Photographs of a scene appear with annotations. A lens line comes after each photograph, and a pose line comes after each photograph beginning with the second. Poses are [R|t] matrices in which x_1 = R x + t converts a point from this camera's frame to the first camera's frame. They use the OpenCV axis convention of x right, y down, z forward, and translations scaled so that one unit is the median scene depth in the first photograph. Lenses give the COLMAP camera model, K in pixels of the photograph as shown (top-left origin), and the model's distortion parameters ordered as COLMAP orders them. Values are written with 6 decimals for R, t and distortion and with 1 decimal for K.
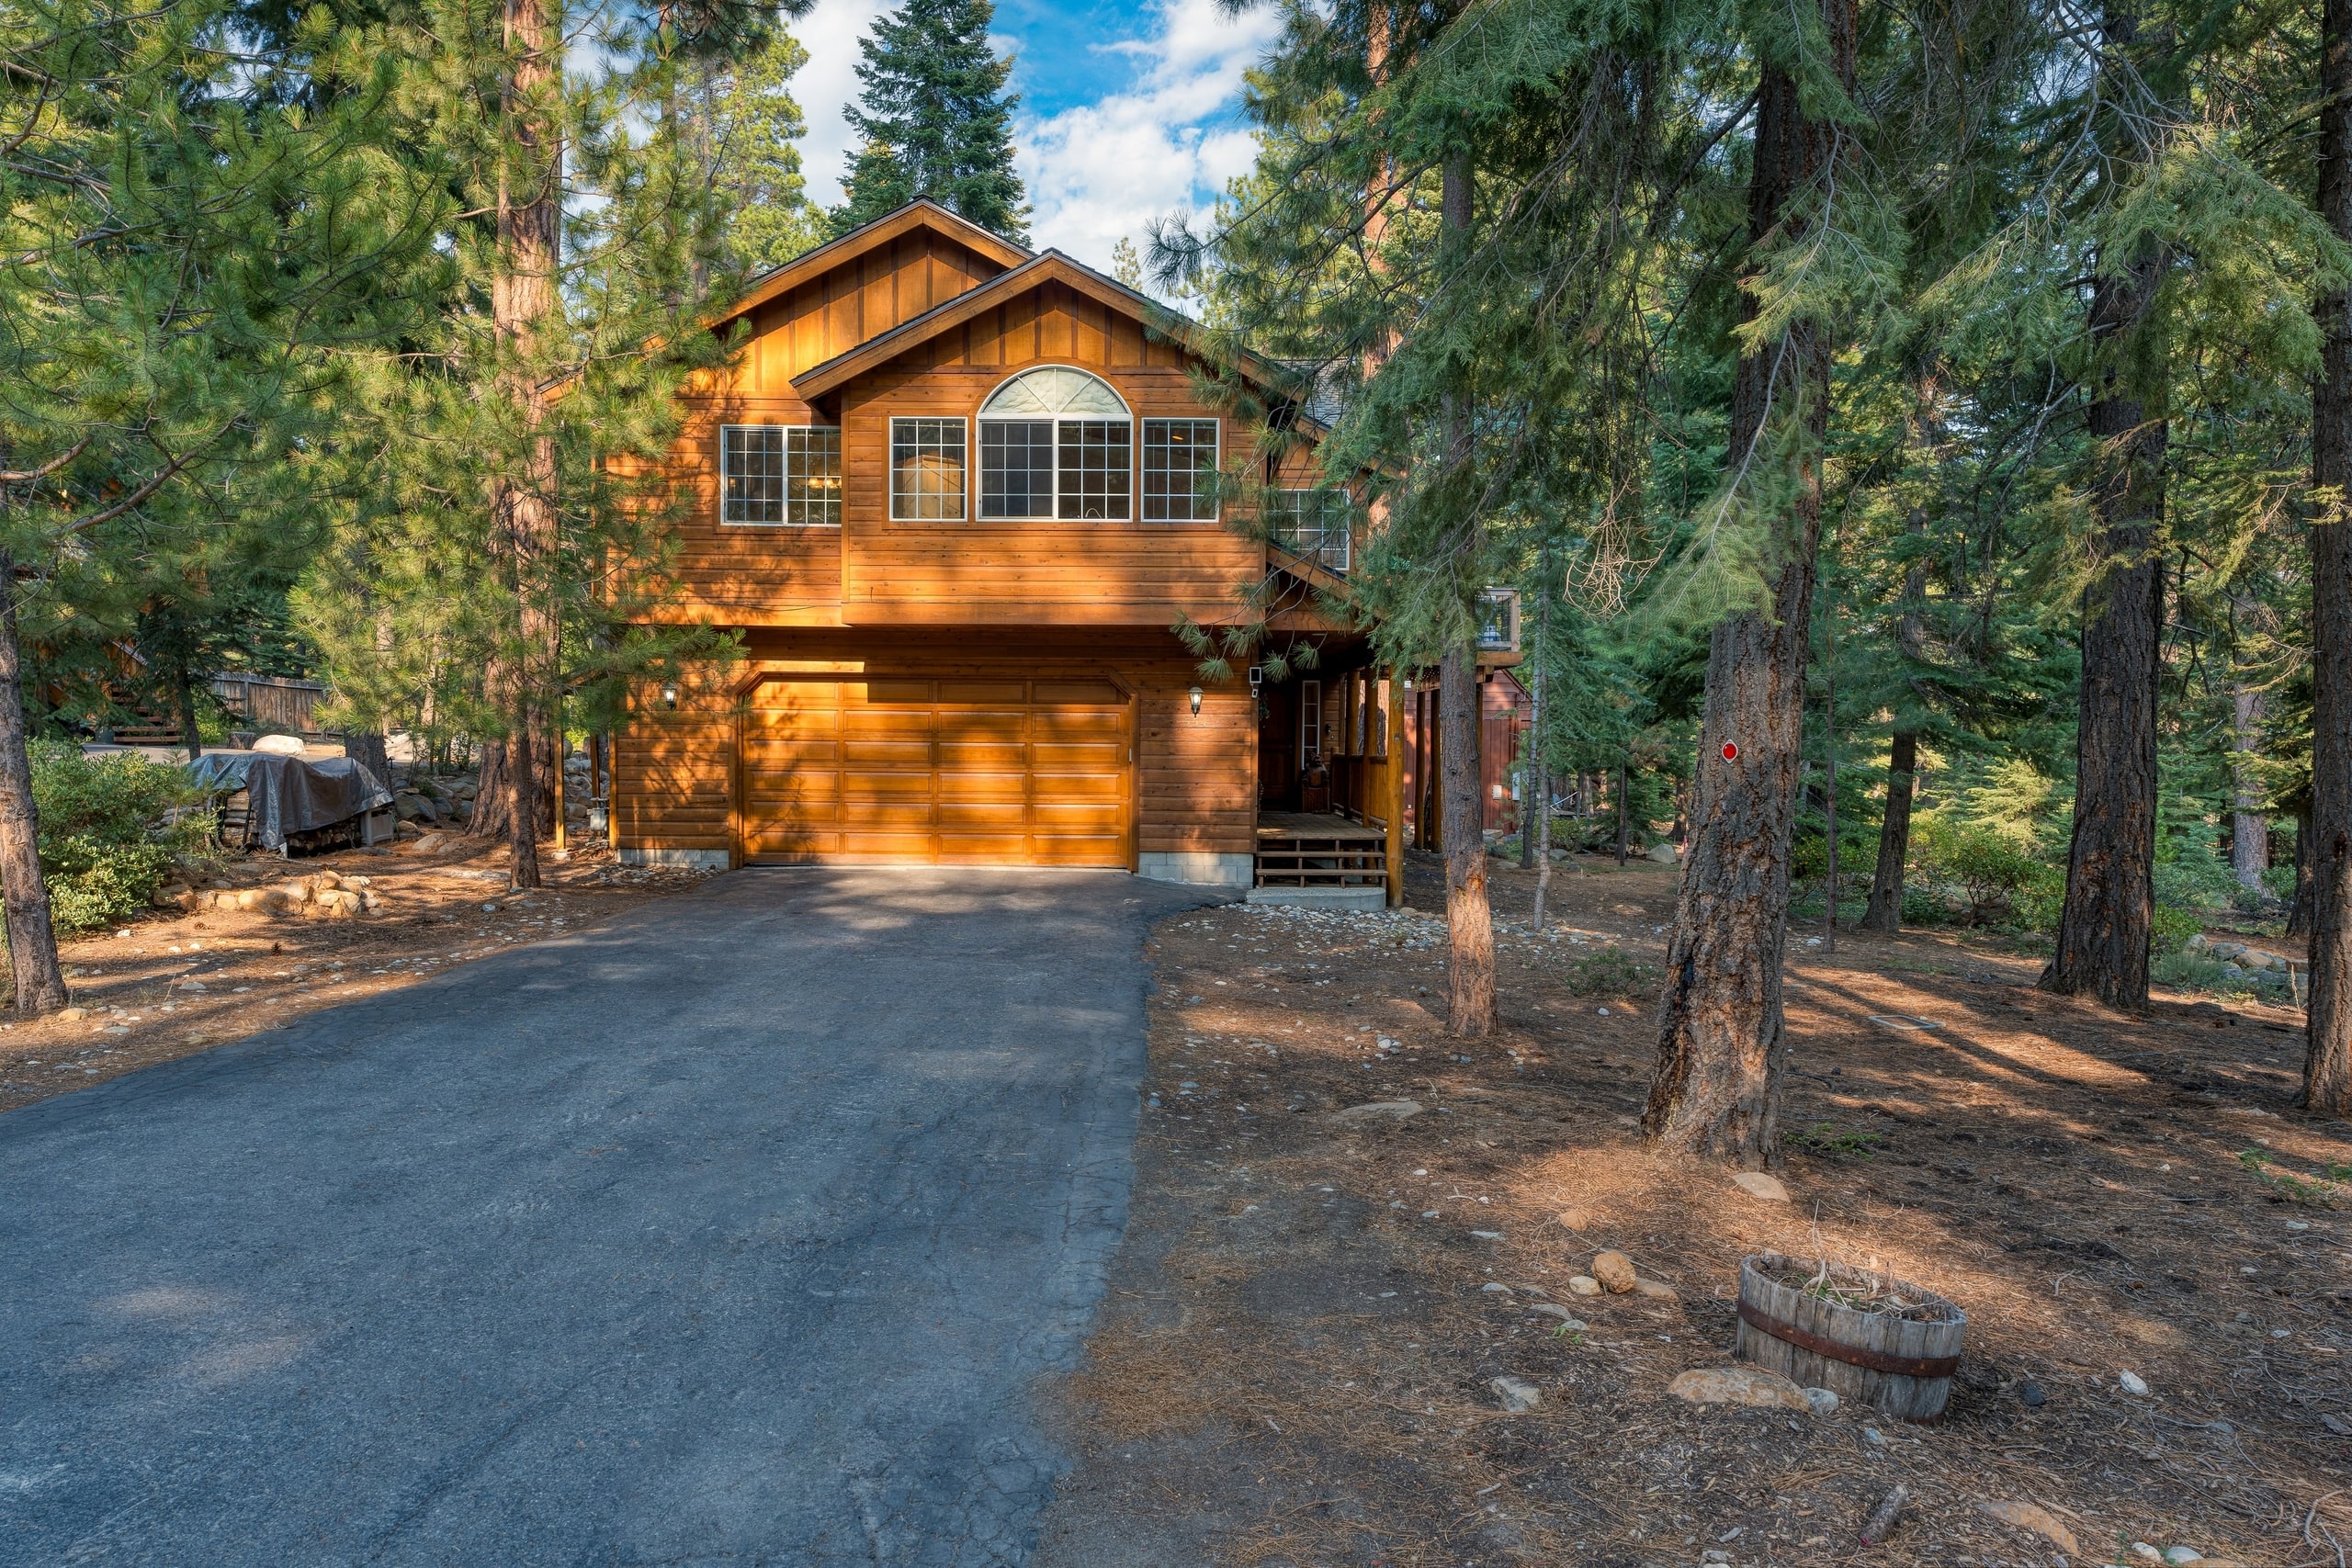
lens RADIAL K [[1543.2, 0, 1176.0], [0, 1543.2, 784.0], [0, 0, 1]] dist [-0.002793, -0.000816]
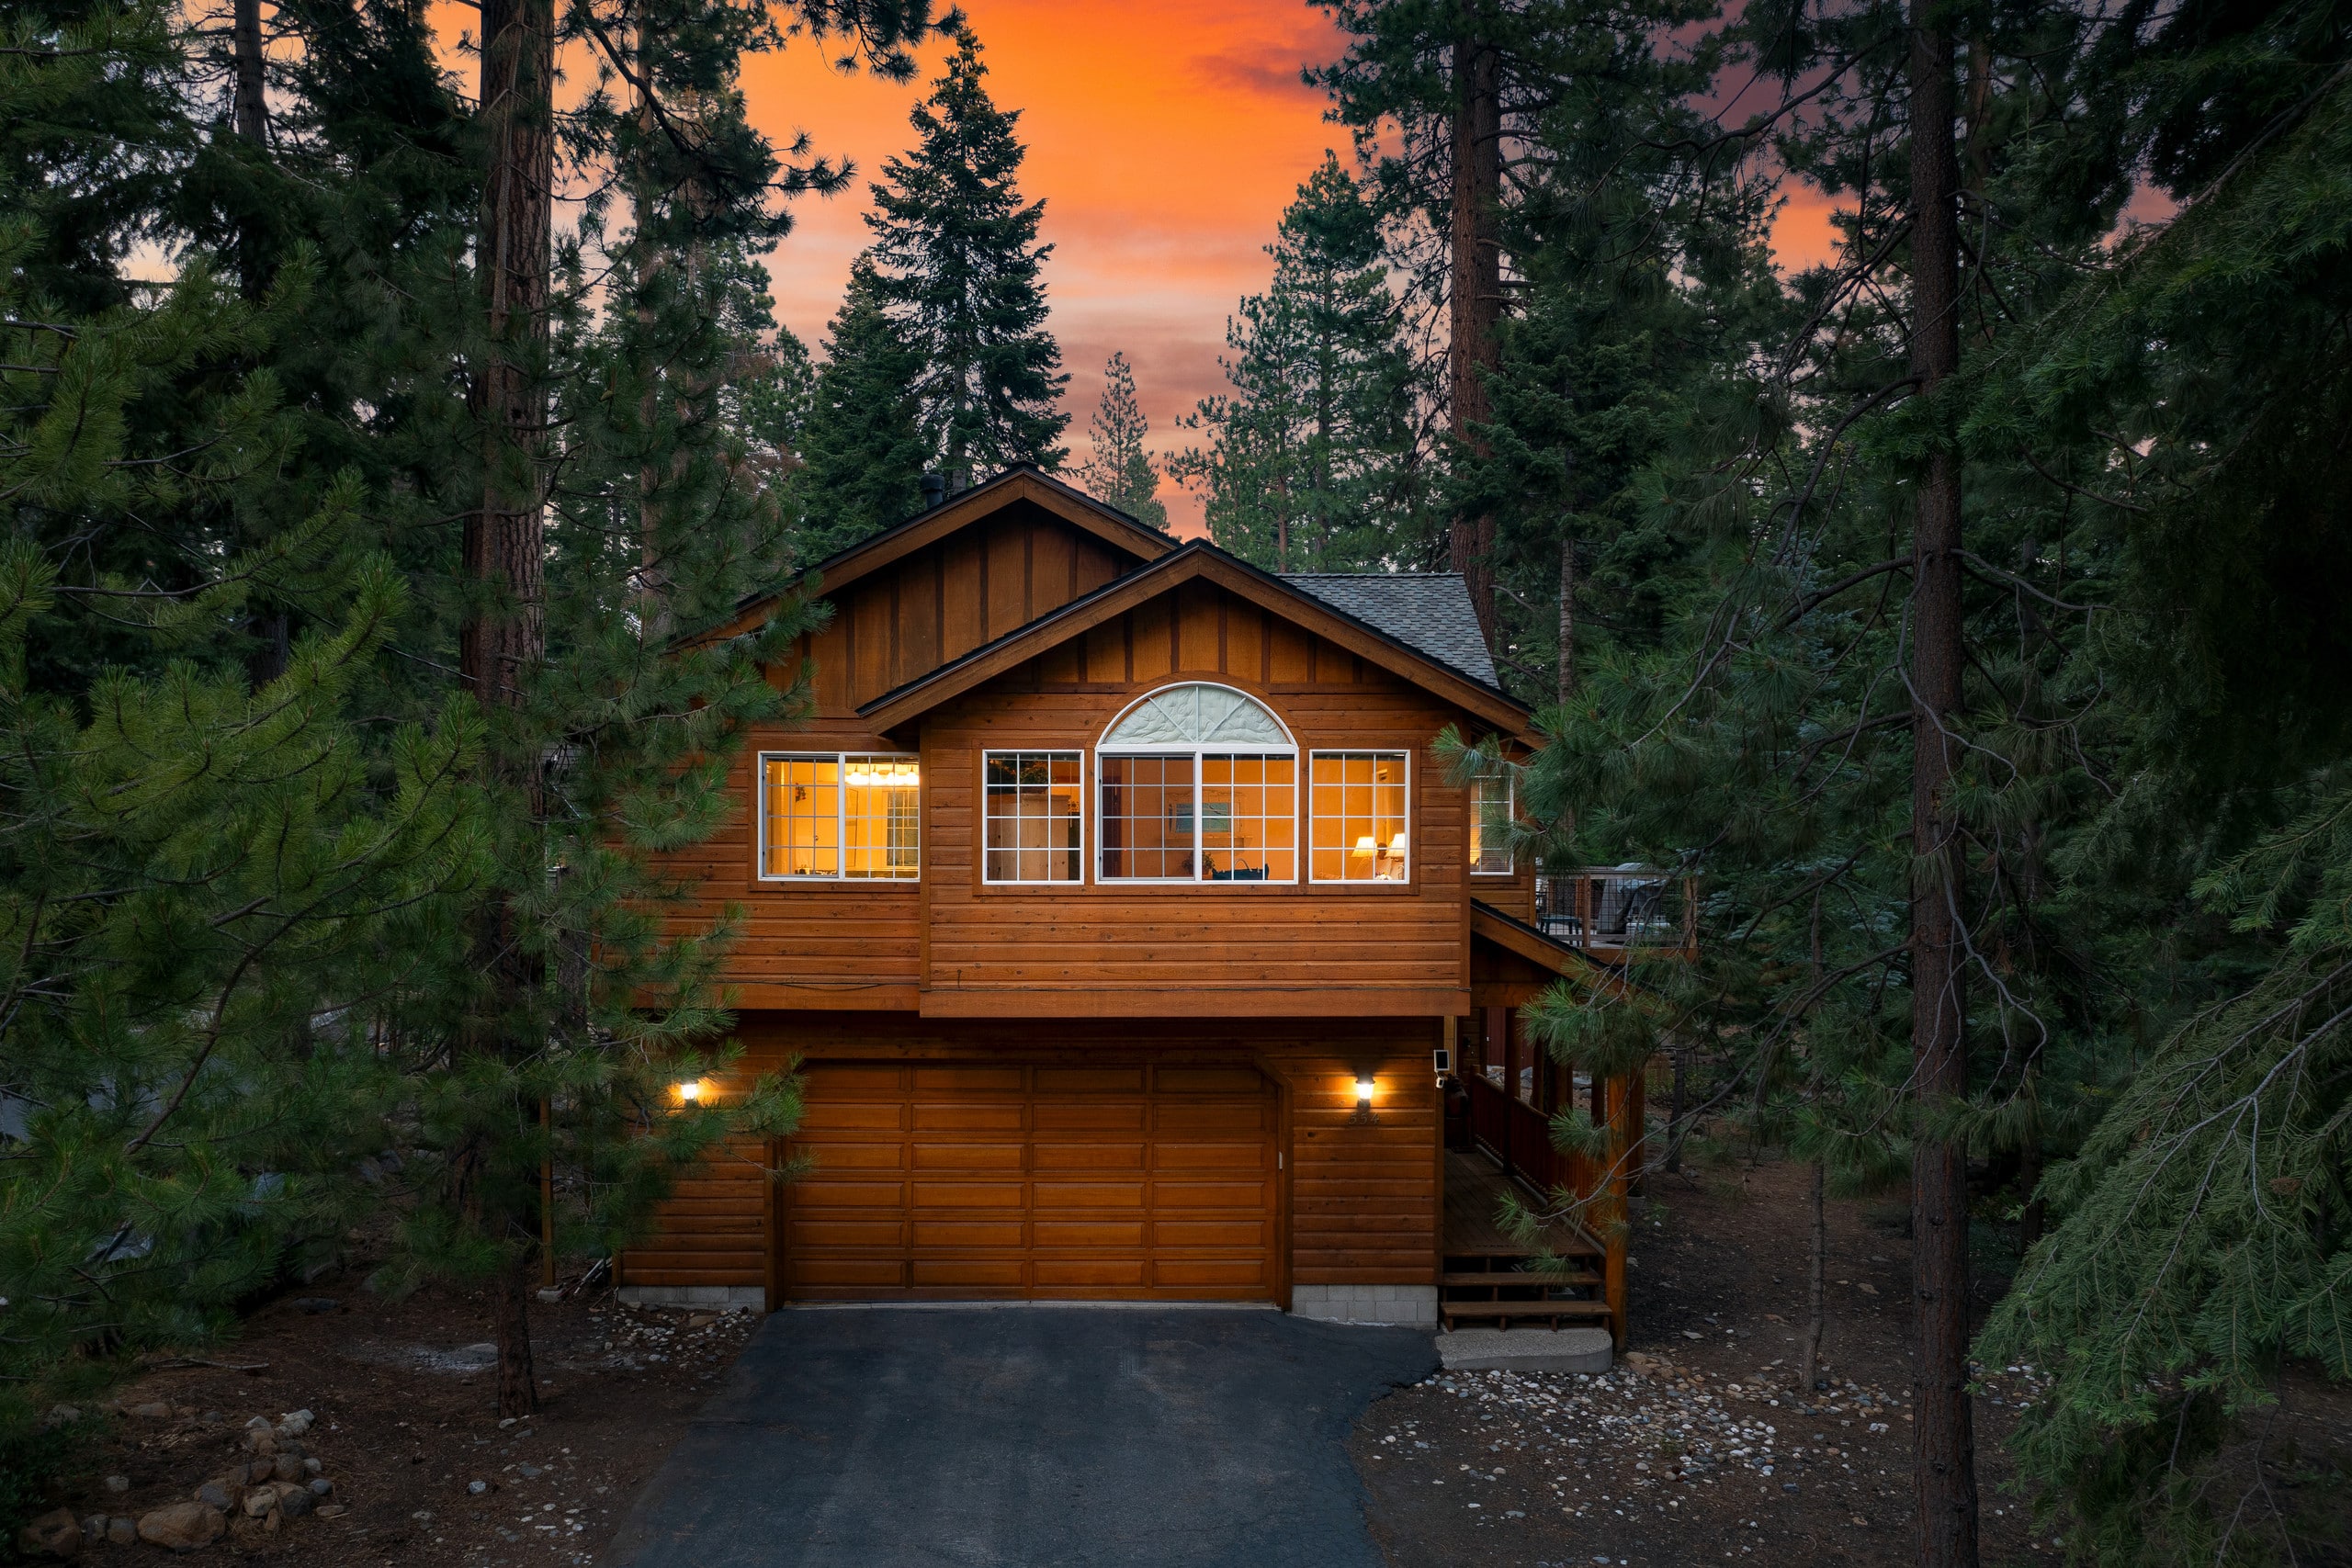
lens RADIAL K [[1643.5, 0, 1178.6], [0, 1643.5, 876.6], [0, 0, 1]] dist [-0.004890, -0.105112]
pose [[0.999811, -0.005279, 0.018710, -0.103346], [0.005580, 0.999856, -0.016042, -0.160637], [-0.018623, 0.016144, 0.999696, 0.179106]]
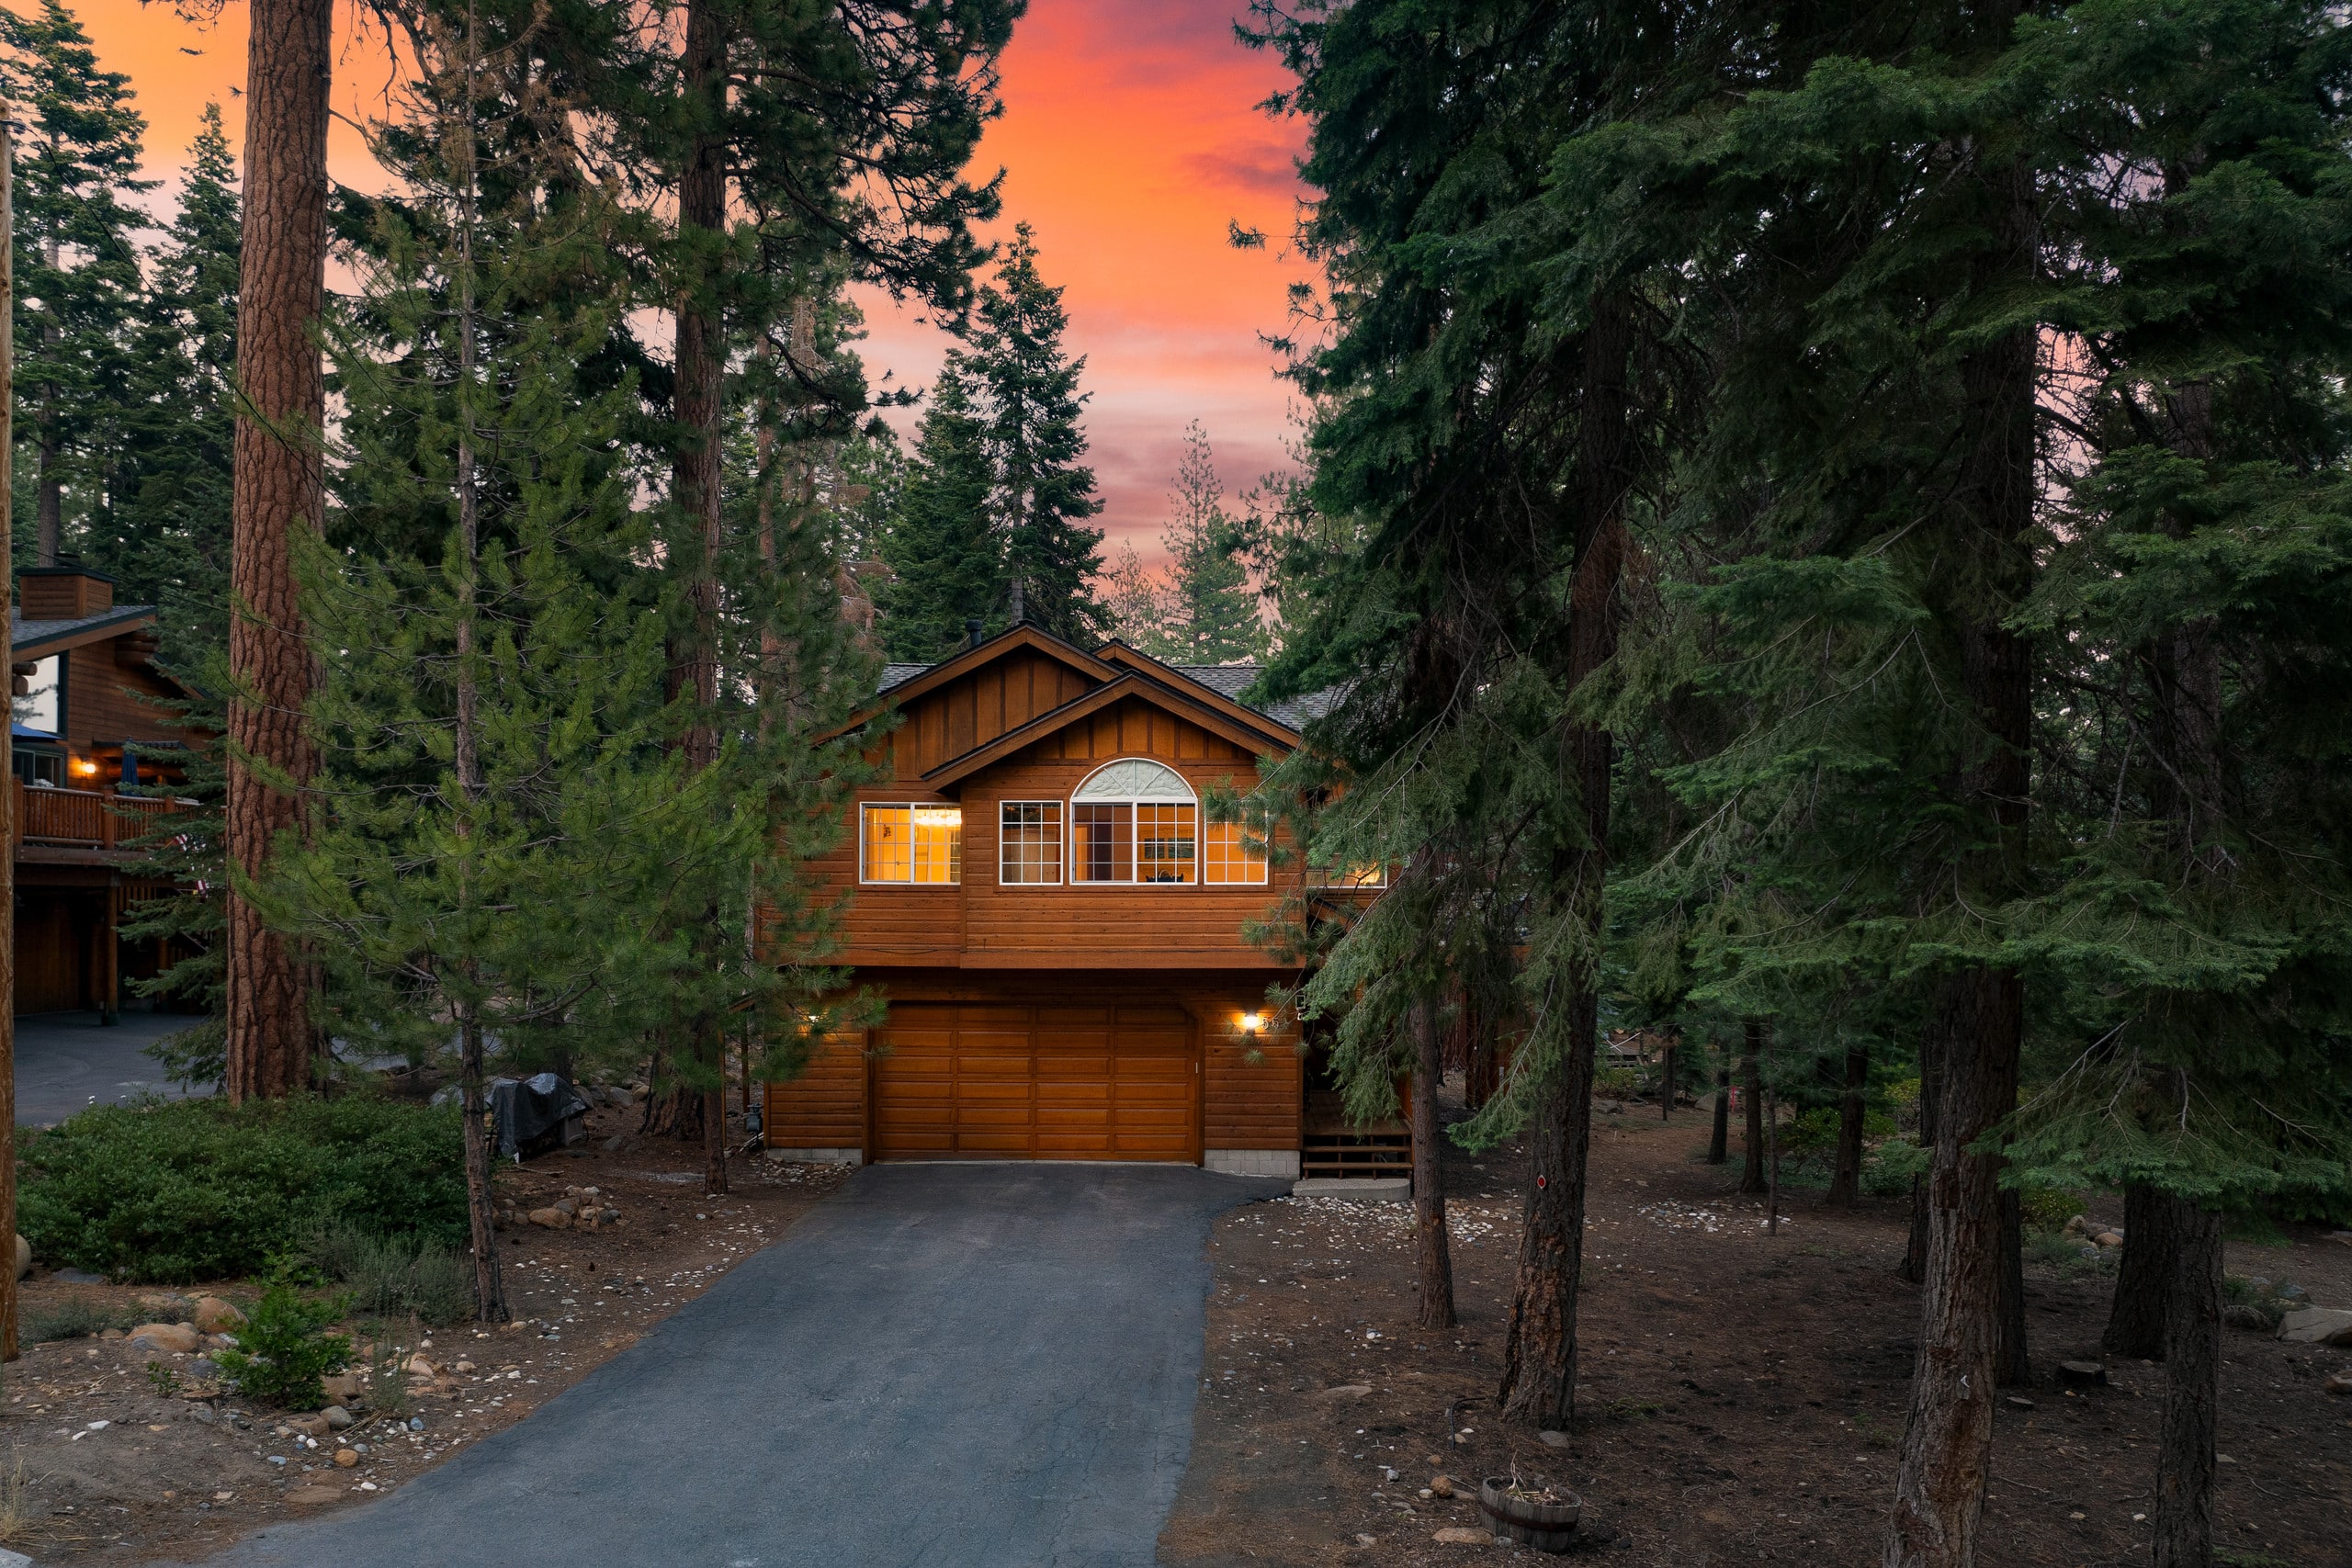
lens RADIAL K [[1738.2, 0, 1238.5], [0, 1738.2, 897.3], [0, 0, 1]] dist [-0.003679, -0.132993]
pose [[0.999935, -0.005408, -0.010015, 0.018263], [0.005032, 0.999297, -0.037138, -0.108345], [0.010209, 0.037085, 0.999260, -0.380275]]
